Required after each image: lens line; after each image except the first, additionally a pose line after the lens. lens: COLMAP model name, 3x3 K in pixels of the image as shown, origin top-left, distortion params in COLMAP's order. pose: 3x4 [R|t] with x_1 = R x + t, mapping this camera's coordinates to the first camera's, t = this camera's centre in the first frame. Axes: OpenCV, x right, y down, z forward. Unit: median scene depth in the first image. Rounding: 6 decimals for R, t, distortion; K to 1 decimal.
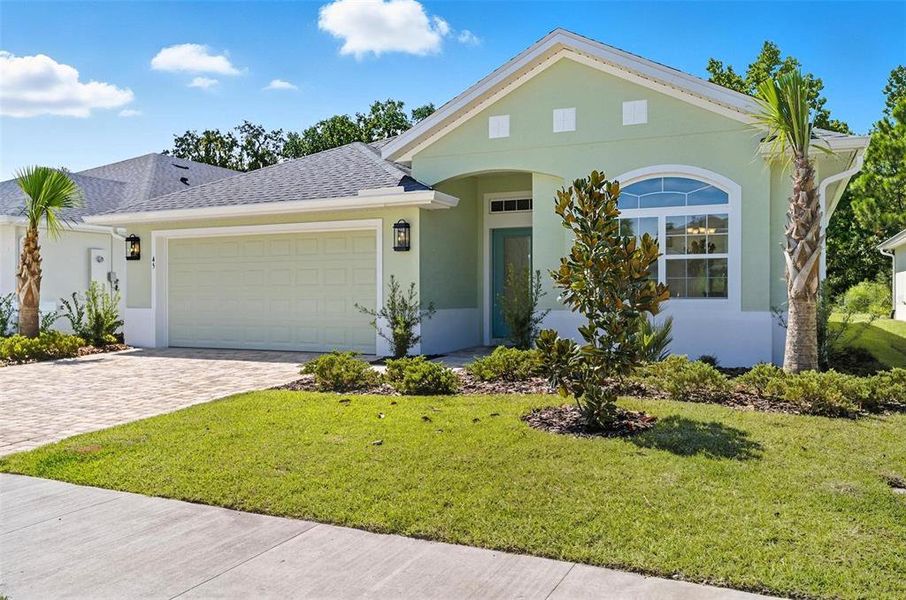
lens RADIAL K [[723.3, 0, 454.0], [0, 723.3, 289.4], [0, 0, 1]] dist [0.002817, 0.006963]
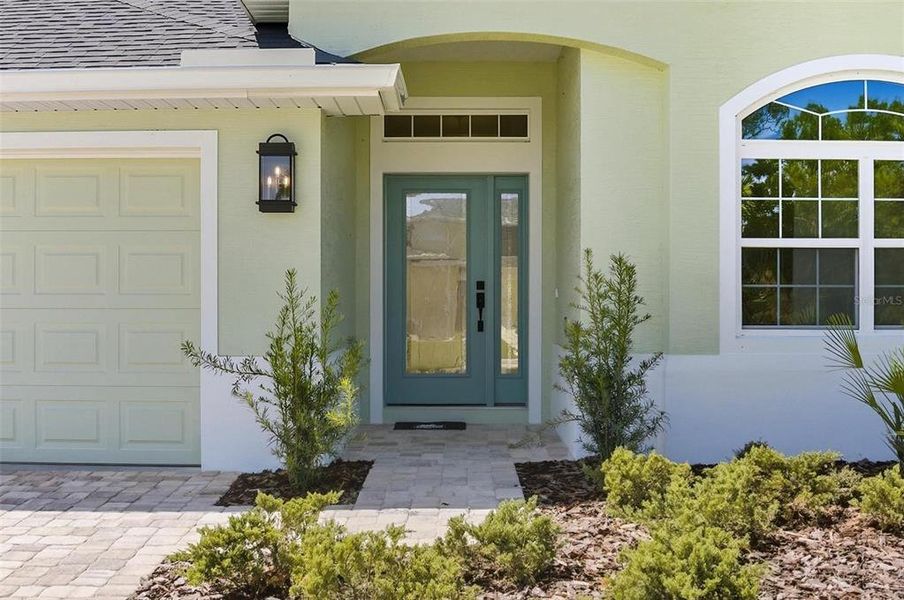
lens RADIAL K [[1083.0, 0, 452.0], [0, 1083.0, 300.0], [0, 0, 1]] dist [-0.081523, -0.014544]
pose [[0.907096, 0.001988, 0.420919, -0.244740], [-0.004831, 0.999972, 0.005689, -0.007913], [-0.420896, -0.007194, 0.907080, 0.421459]]
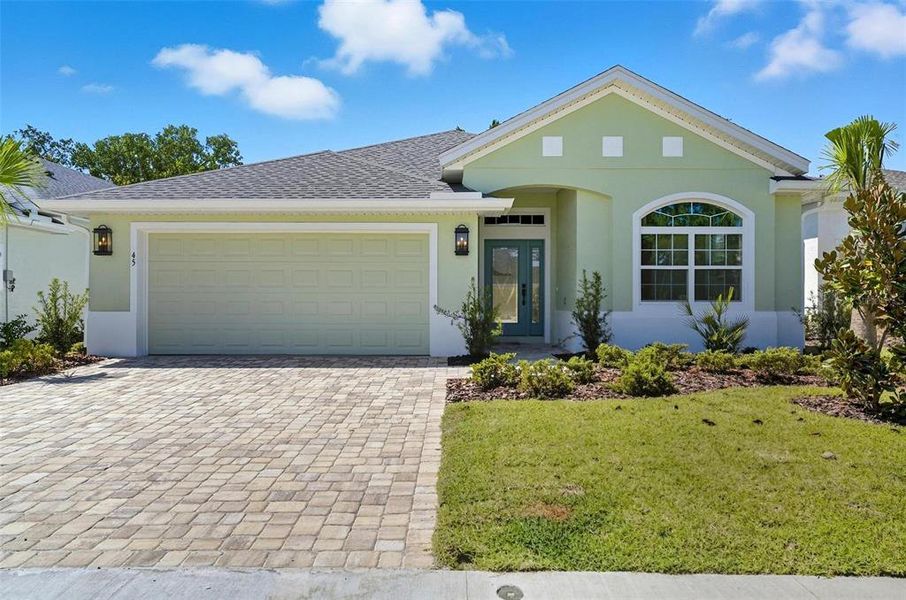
lens RADIAL K [[550.8, 0, 453.0], [0, 550.8, 300.0], [0, 0, 1]] dist [0.003920, 0.001834]
pose [[0.904574, 0.003989, 0.426298, -0.432916], [-0.006188, 0.999974, 0.003772, 0.009032], [-0.426272, -0.006050, 0.904575, 0.297050]]
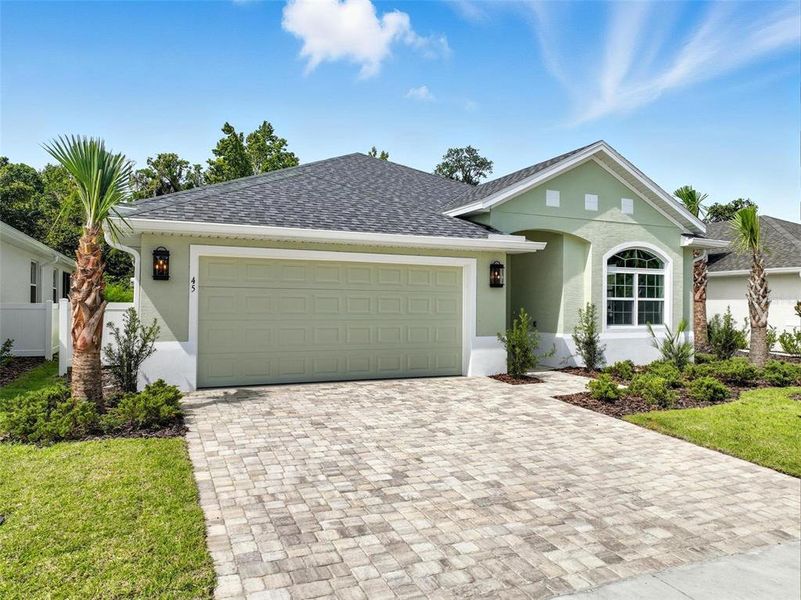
lens RADIAL K [[558.2, 0, 400.5], [0, 558.2, 300.0], [0, 0, 1]] dist [0.005377, -0.000262]
pose [[0.664561, 0.013457, 0.747113, -0.897779], [-0.015873, 0.999866, -0.003889, -0.026379], [-0.747065, -0.009274, 0.664686, 0.514431]]
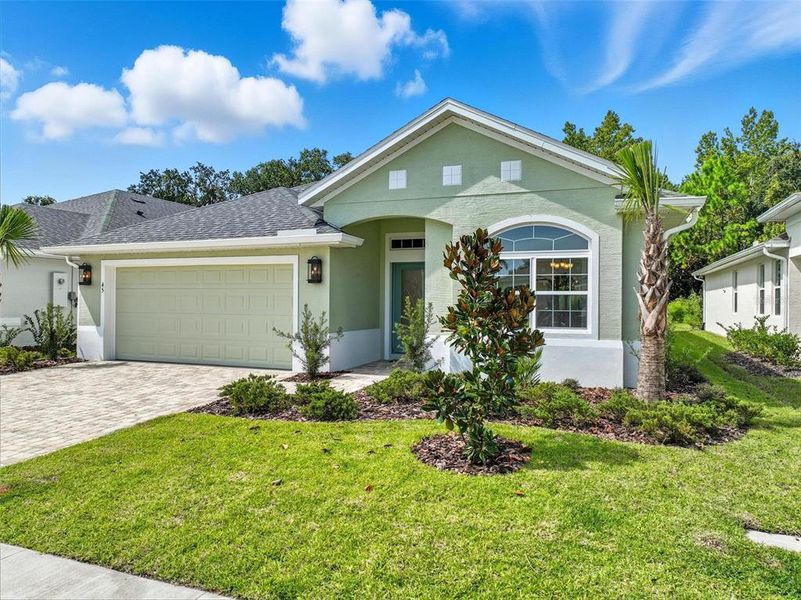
lens RADIAL K [[558.2, 0, 400.5], [0, 558.2, 300.0], [0, 0, 1]] dist [0.005377, -0.000262]
pose [[0.998144, 0.008210, 0.060348, 0.013113], [-0.008666, 0.999936, 0.007306, -0.034139], [-0.060284, -0.007816, 0.998151, 0.086500]]
